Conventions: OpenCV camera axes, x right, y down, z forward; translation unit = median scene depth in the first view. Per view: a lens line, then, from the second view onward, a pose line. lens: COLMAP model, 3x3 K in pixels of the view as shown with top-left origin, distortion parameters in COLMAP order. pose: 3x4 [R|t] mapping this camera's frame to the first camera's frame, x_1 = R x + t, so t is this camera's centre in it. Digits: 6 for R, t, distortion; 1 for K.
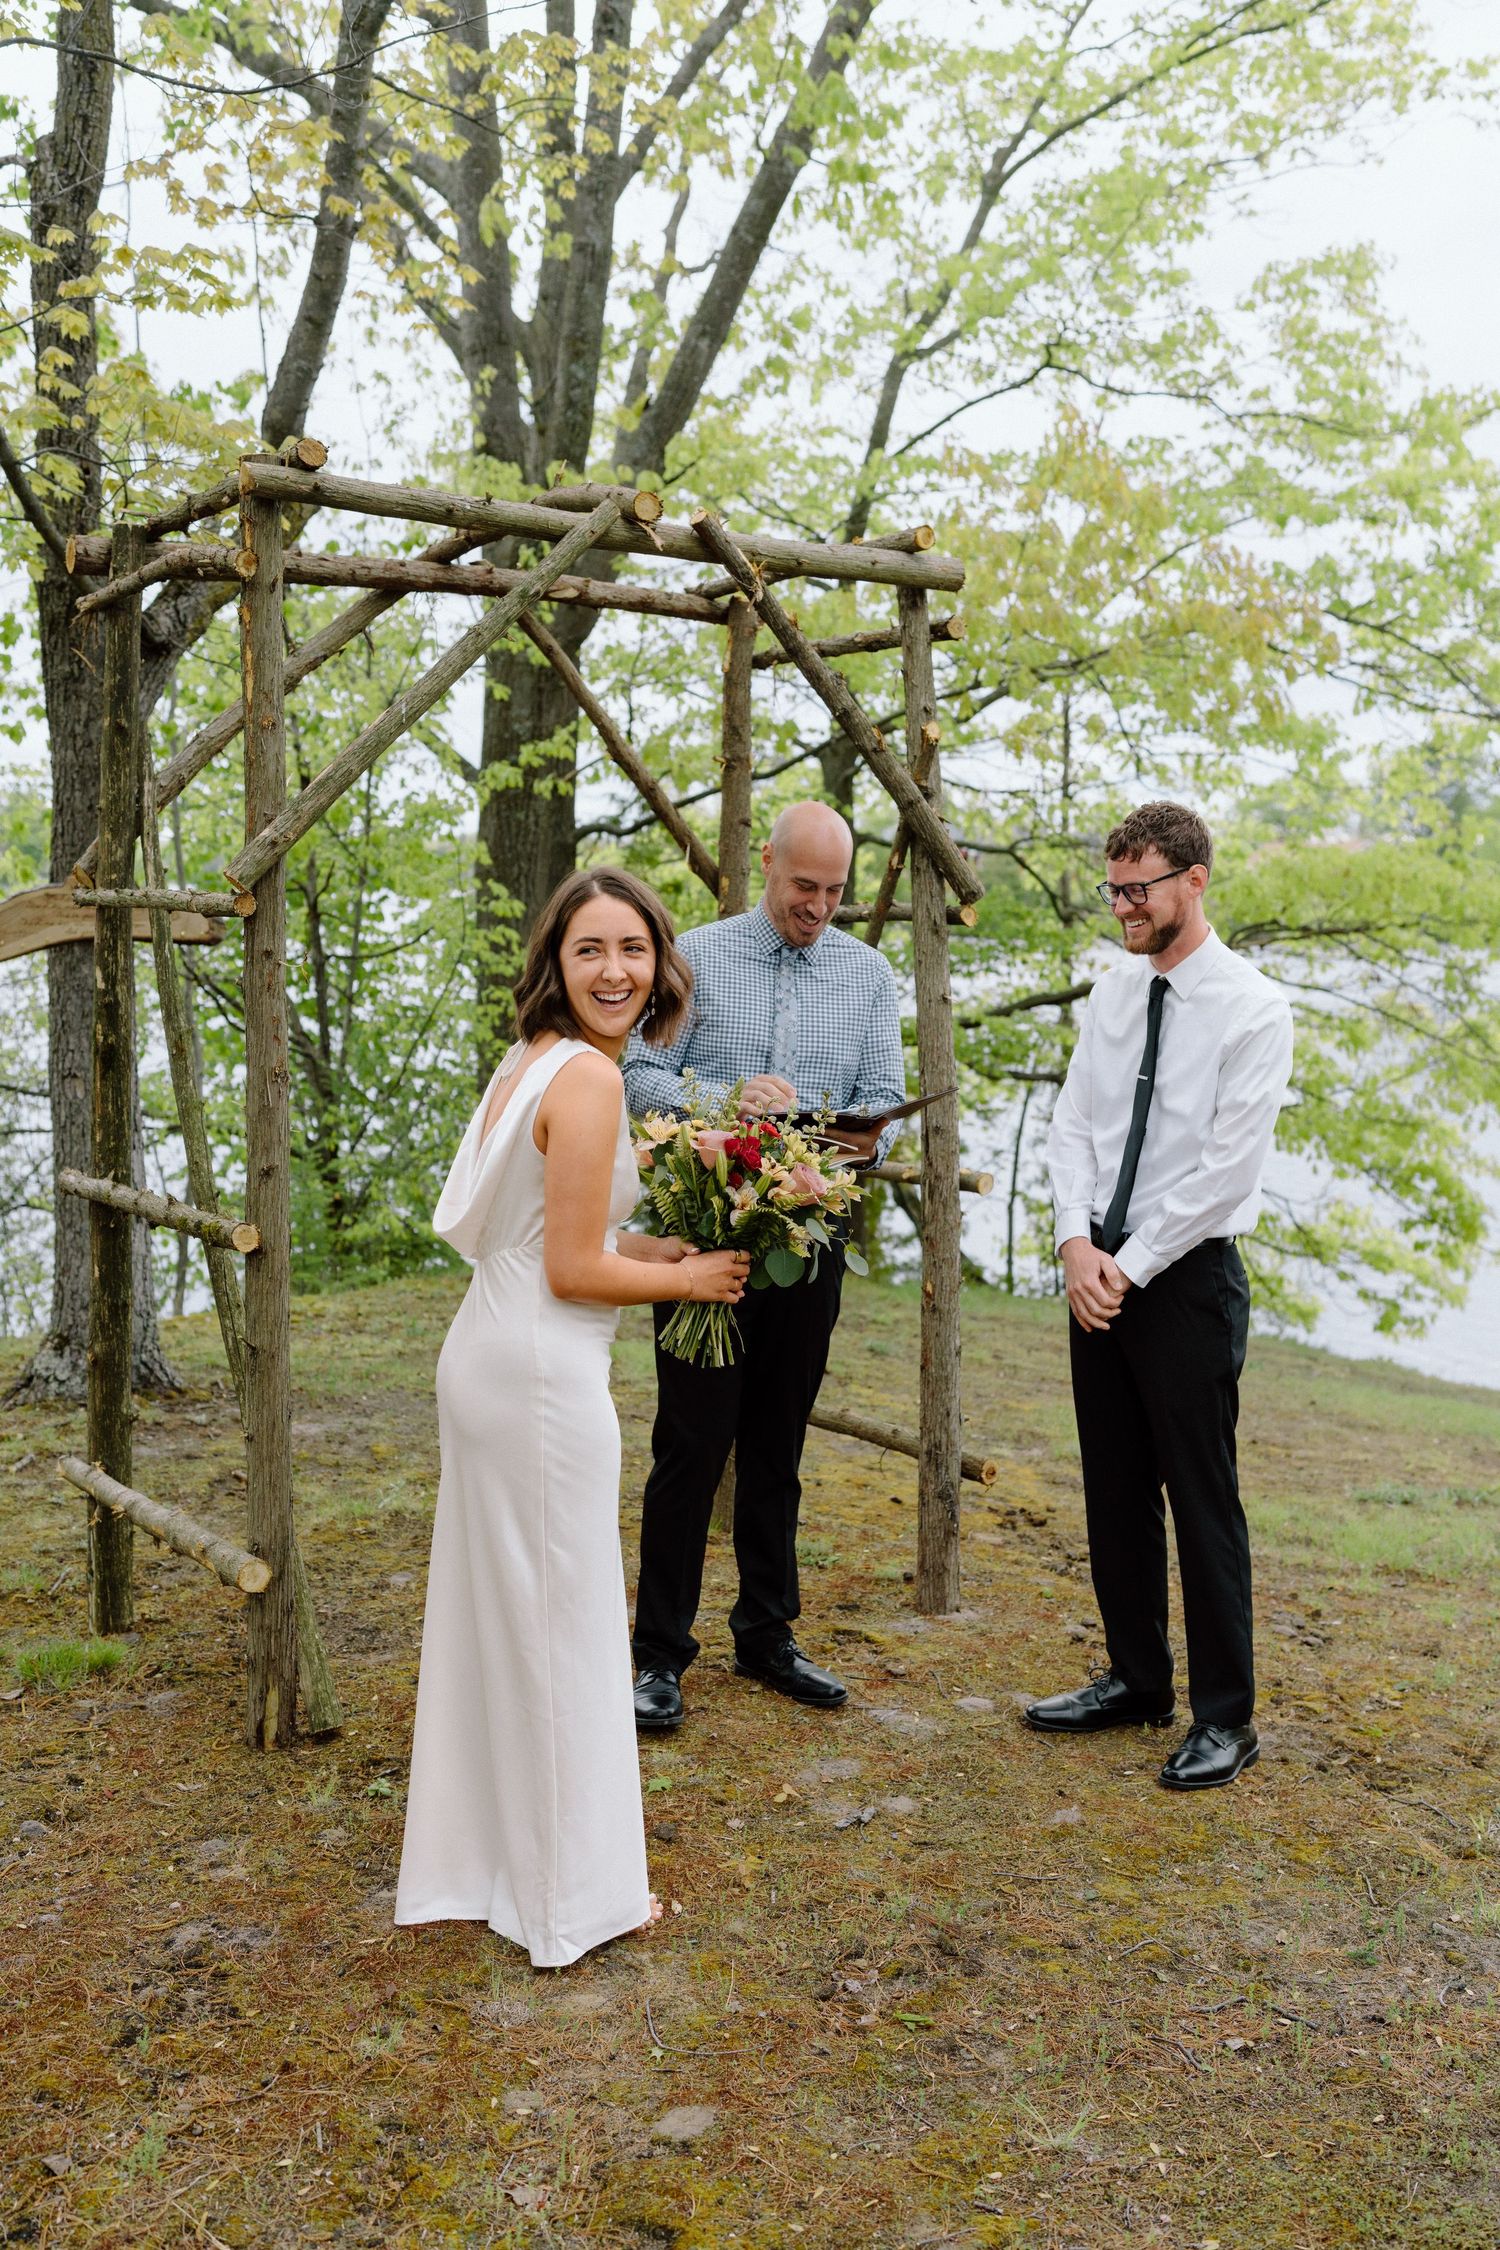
lens RADIAL K [[2242.6, 0, 706.8], [0, 2242.6, 1156.4], [0, 0, 1]] dist [0.006925, 0.000000]
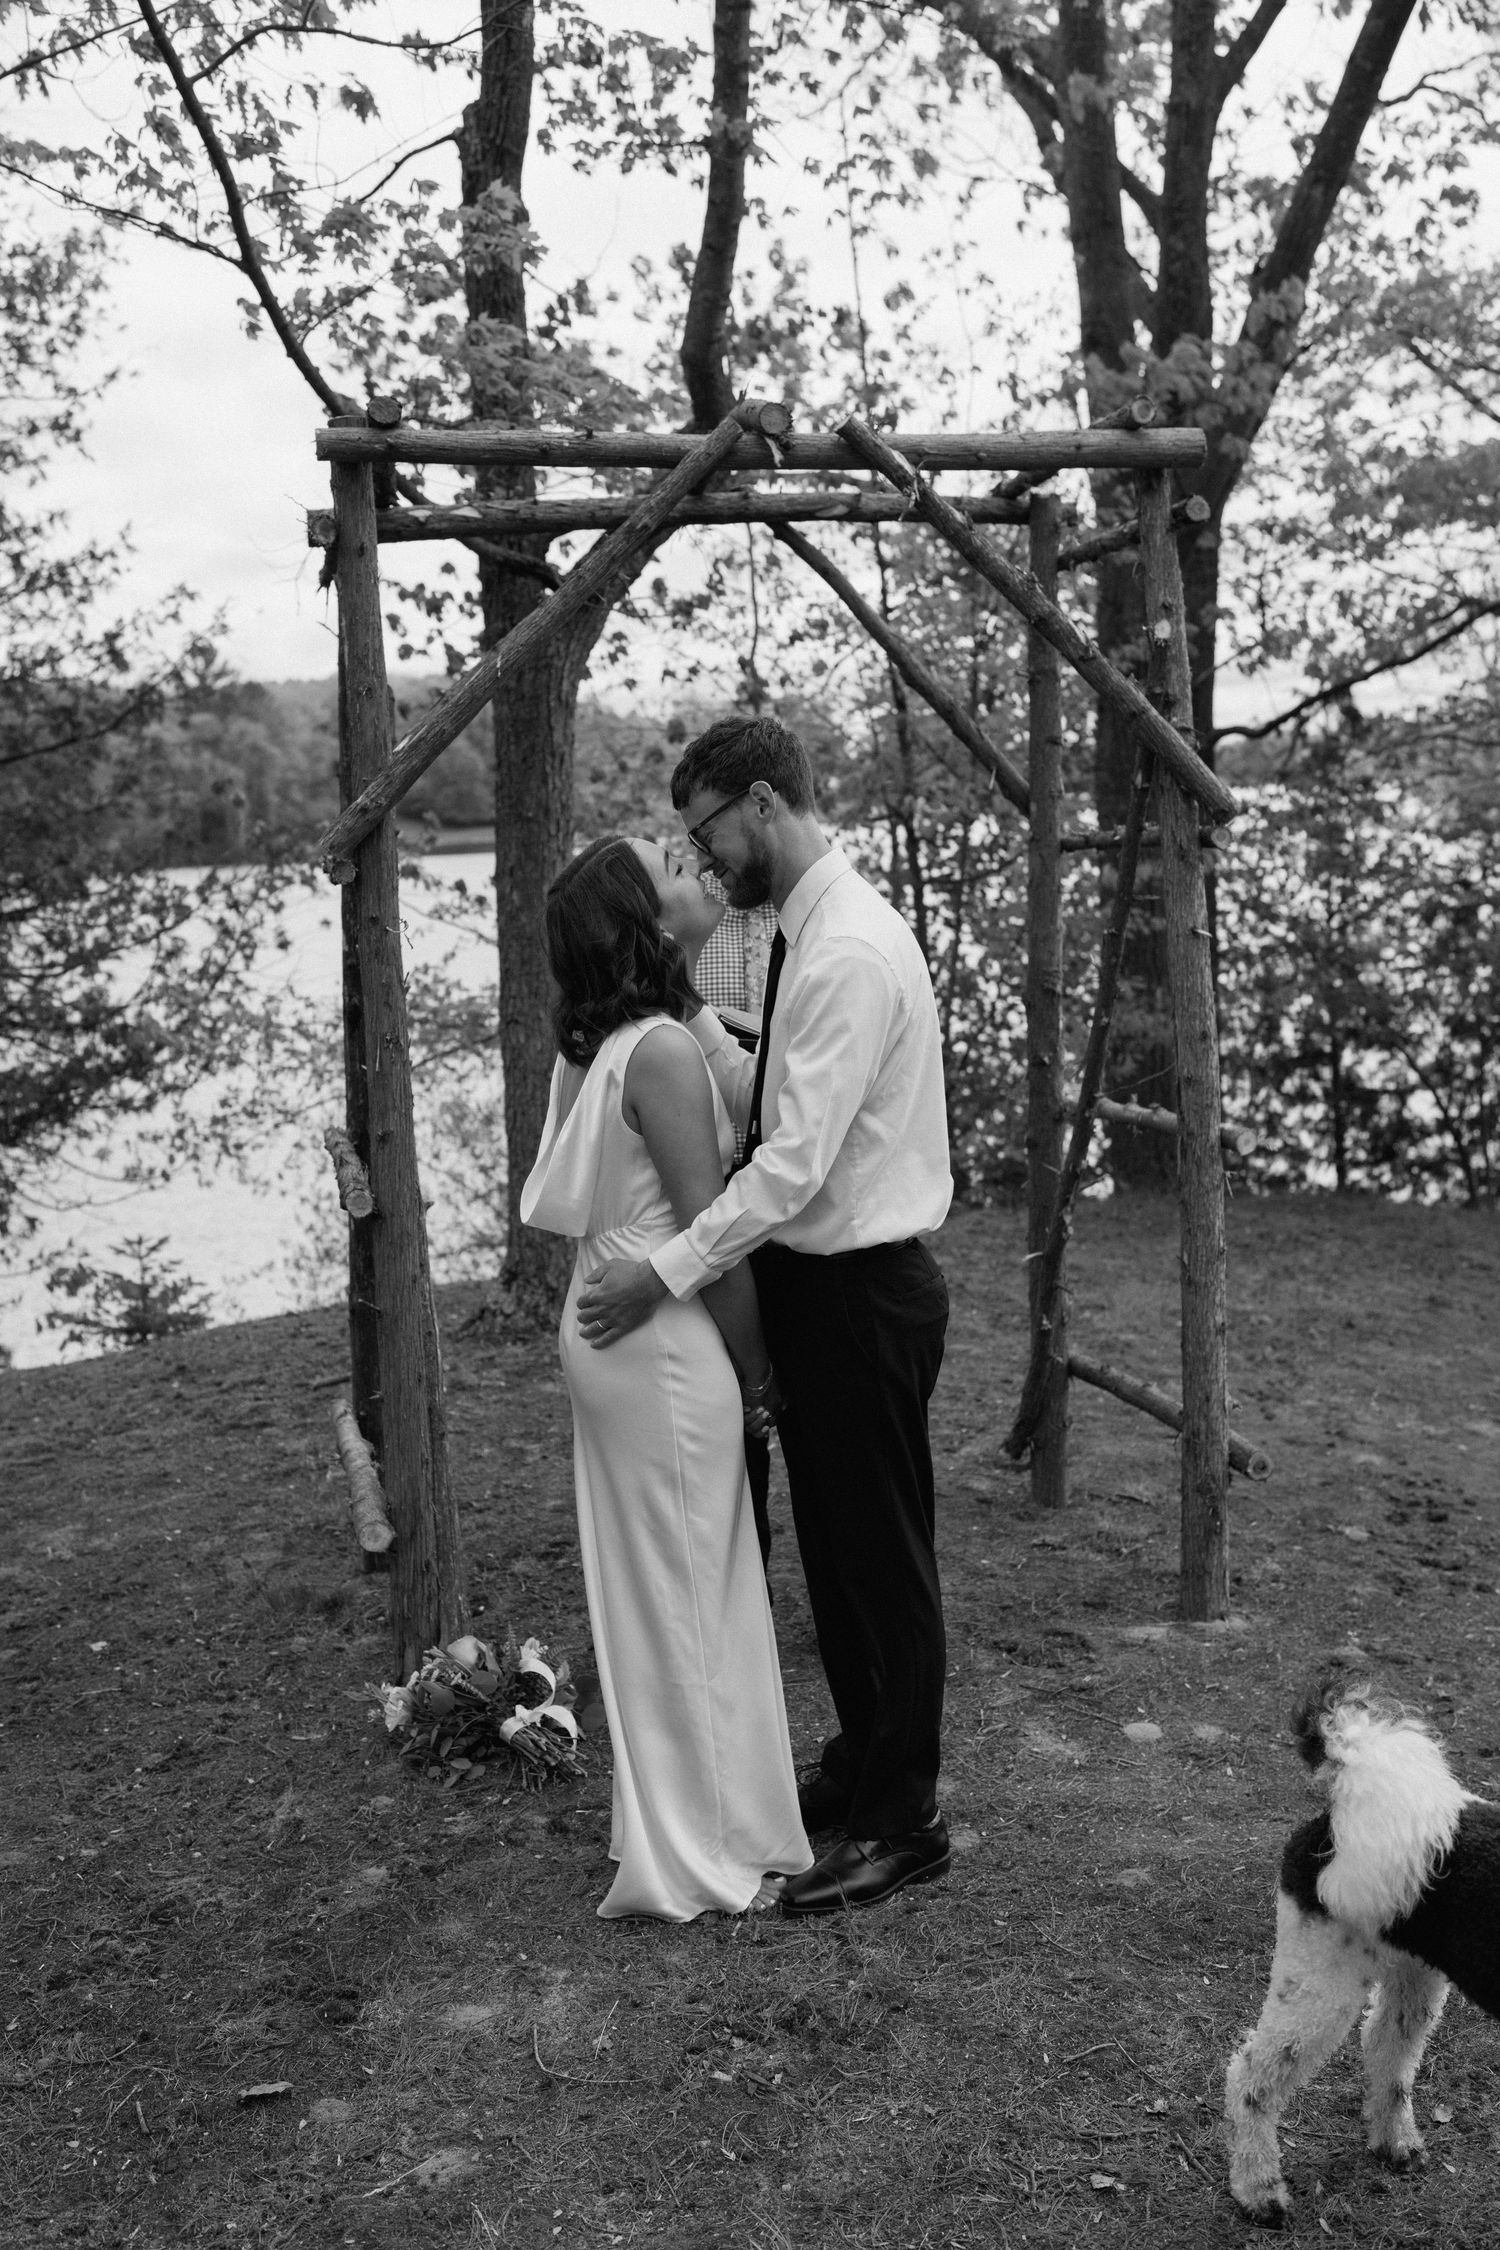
lens RADIAL K [[2242.6, 0, 725.9], [0, 2242.6, 1142.4], [0, 0, 1]] dist [0.006925, 0.000000]
pose [[0.923870, 0.004080, -0.382685, 0.130526], [0.010220, 0.999324, 0.035327, -0.009759], [0.382571, -0.036549, 0.923203, 0.051856]]
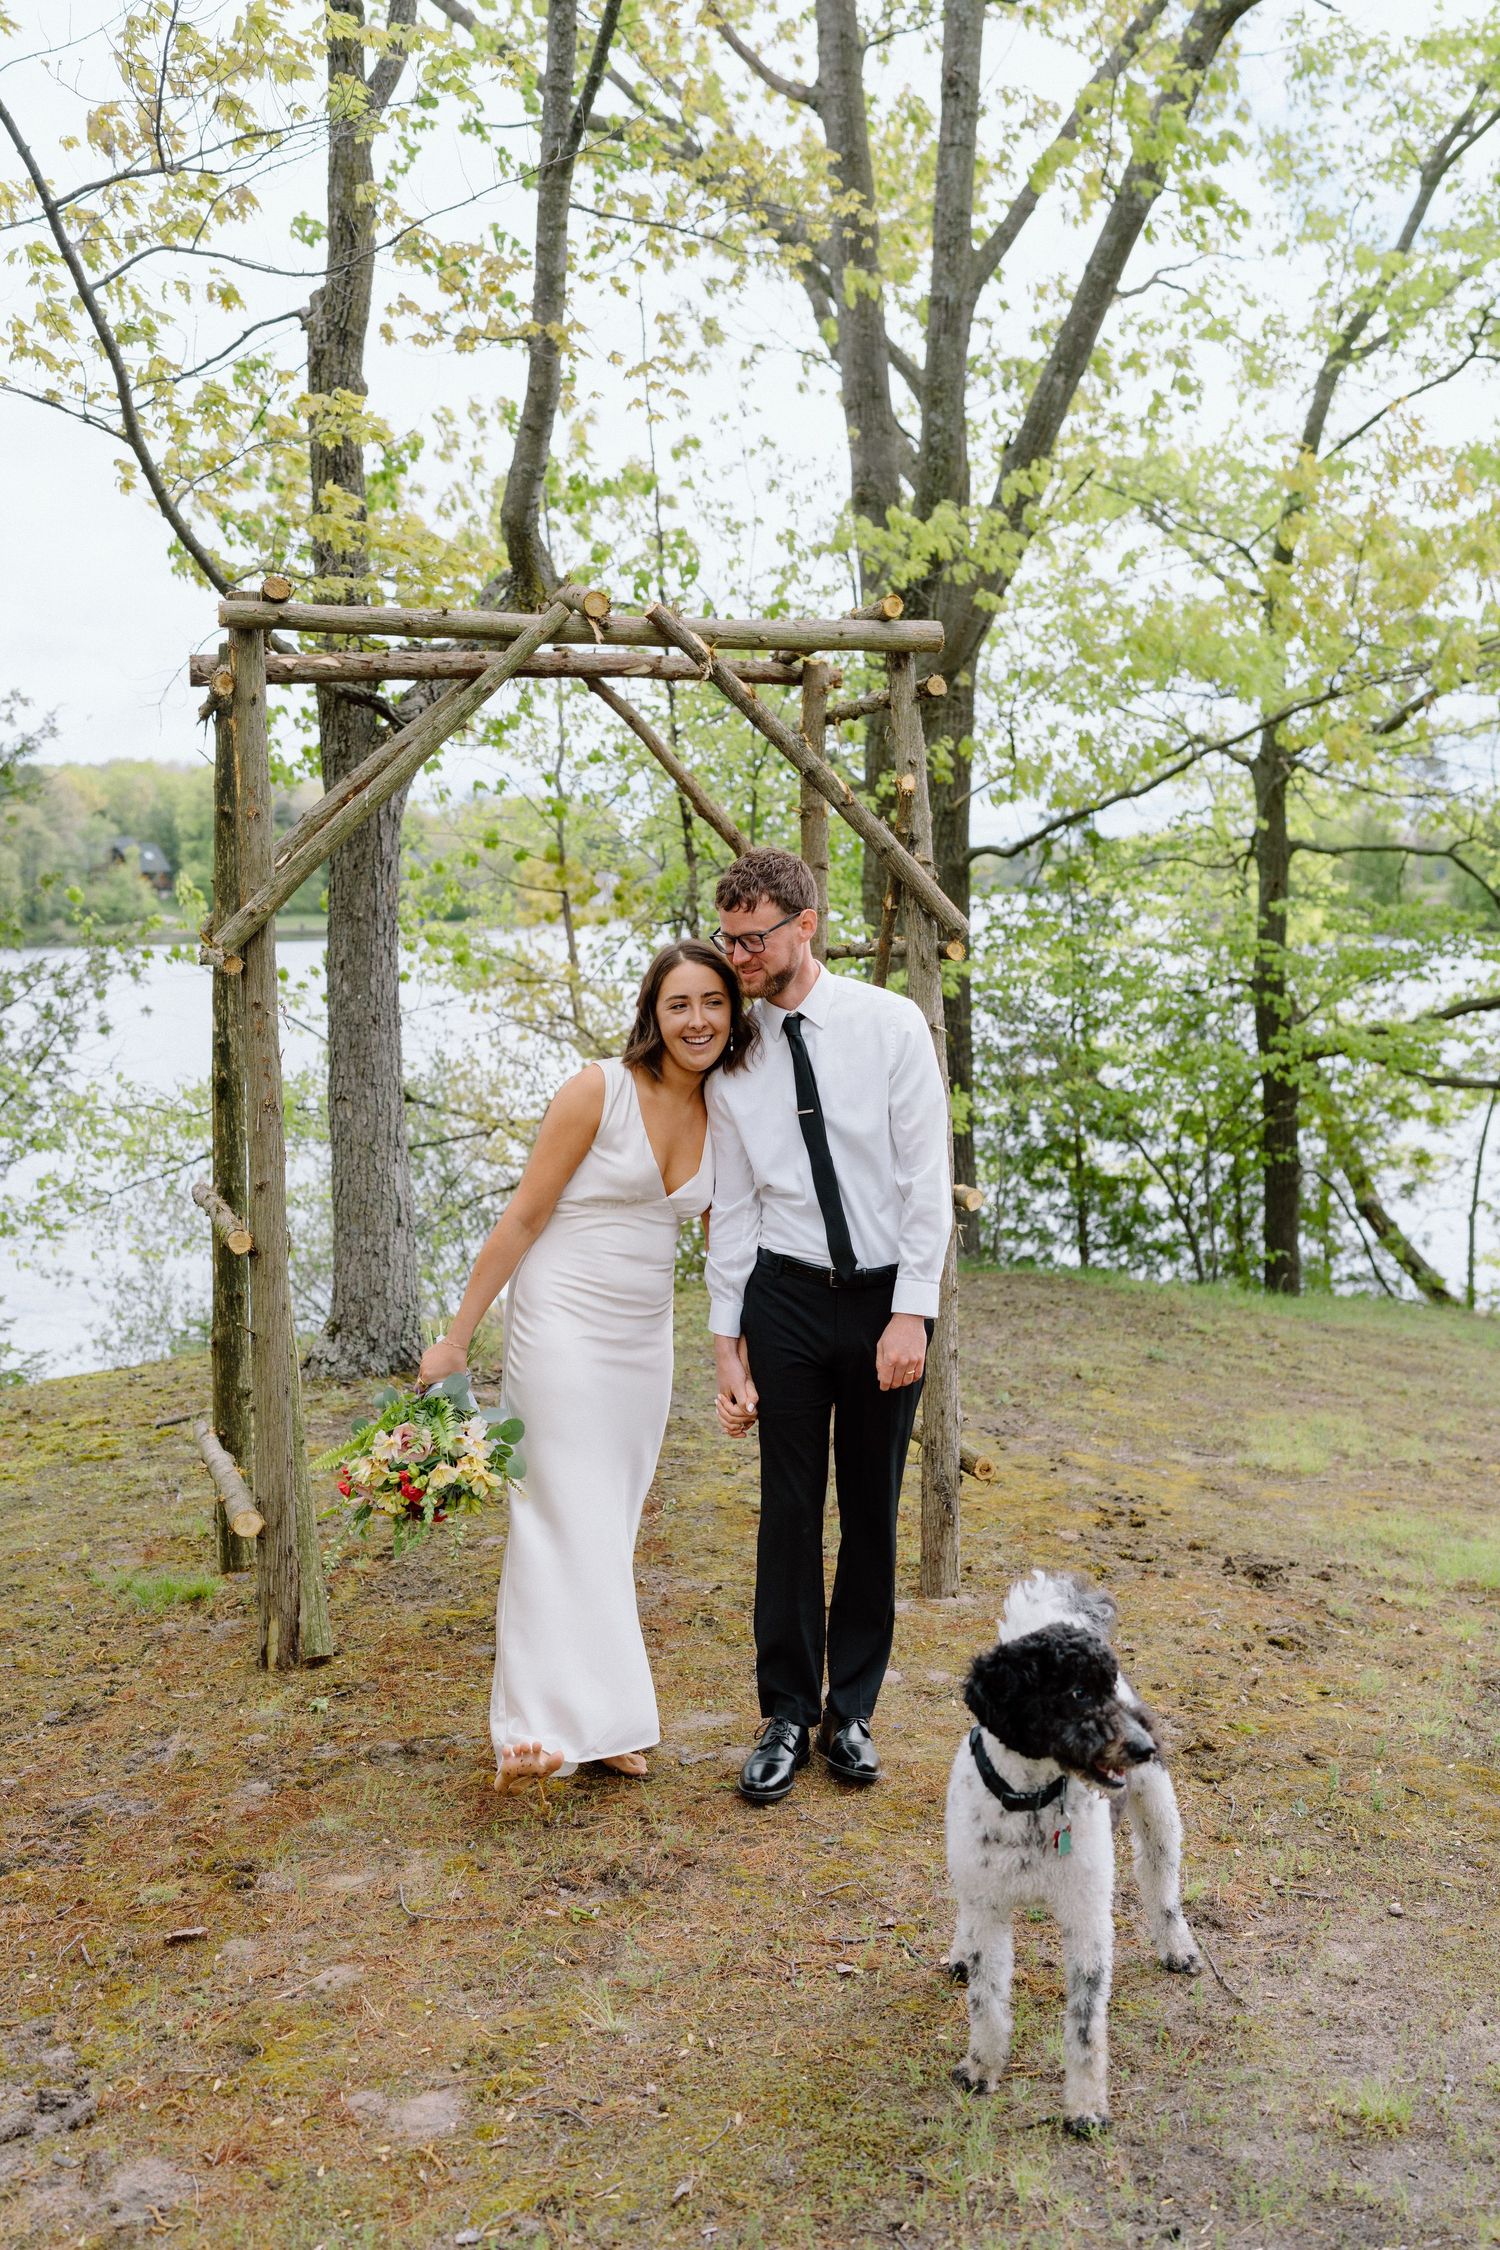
lens RADIAL K [[2242.6, 0, 733.6], [0, 2242.6, 1139.8], [0, 0, 1]] dist [0.006925, 0.000000]
pose [[0.958212, -0.001133, -0.286055, 0.153753], [-0.001351, 0.999963, -0.008485, -0.003343], [0.286054, 0.008517, 0.958176, -0.030315]]
